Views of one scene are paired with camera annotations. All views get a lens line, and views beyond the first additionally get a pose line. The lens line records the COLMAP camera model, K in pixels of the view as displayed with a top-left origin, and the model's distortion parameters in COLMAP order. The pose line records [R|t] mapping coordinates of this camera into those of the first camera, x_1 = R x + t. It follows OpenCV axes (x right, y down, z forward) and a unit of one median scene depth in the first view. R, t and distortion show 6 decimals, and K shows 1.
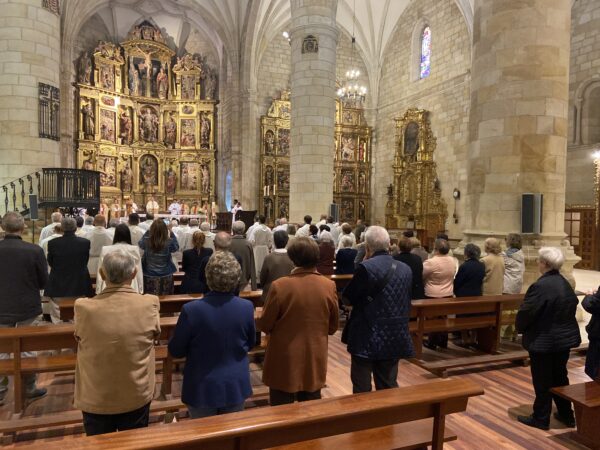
lens RADIAL K [[453.9, 0, 290.1], [0, 453.9, 228.3], [0, 0, 1]] dist [0.118947, -0.145815]
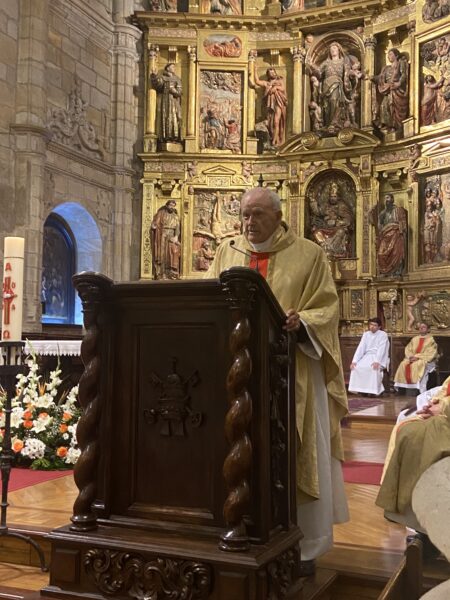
lens RADIAL K [[723.0, 0, 222.4], [0, 723.0, 286.8], [0, 0, 1]] dist [0.089867, 0.000000]
pose [[0.693431, -0.071221, -0.716994, 0.018446], [-0.015116, 0.993446, -0.113301, -0.012888], [0.720364, 0.089404, 0.687810, 0.594088]]
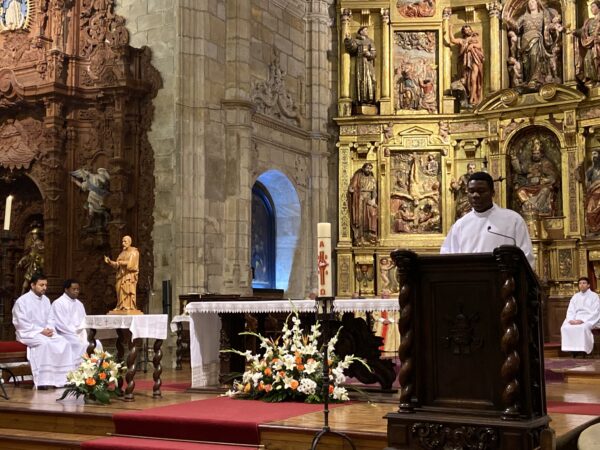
lens RADIAL K [[838.3, 0, 294.0], [0, 838.3, 222.3], [0, 0, 1]] dist [0.093190, 0.000000]
pose [[0.603142, -0.107710, -0.790328, 0.066632], [-0.007197, 0.990065, -0.140424, -0.005654], [0.797602, 0.090384, 0.596375, 0.517361]]
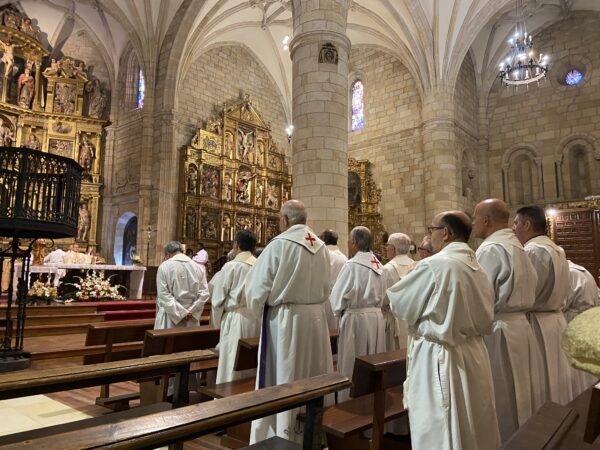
lens RADIAL K [[453.9, 0, 300.5], [0, 453.9, 220.4], [0, 0, 1]] dist [0.118947, -0.145815]
pose [[0.896384, 0.055905, 0.439739, -0.206934], [0.017344, 0.986833, -0.160813, 0.013341], [-0.442939, 0.151777, 0.883611, 0.209787]]
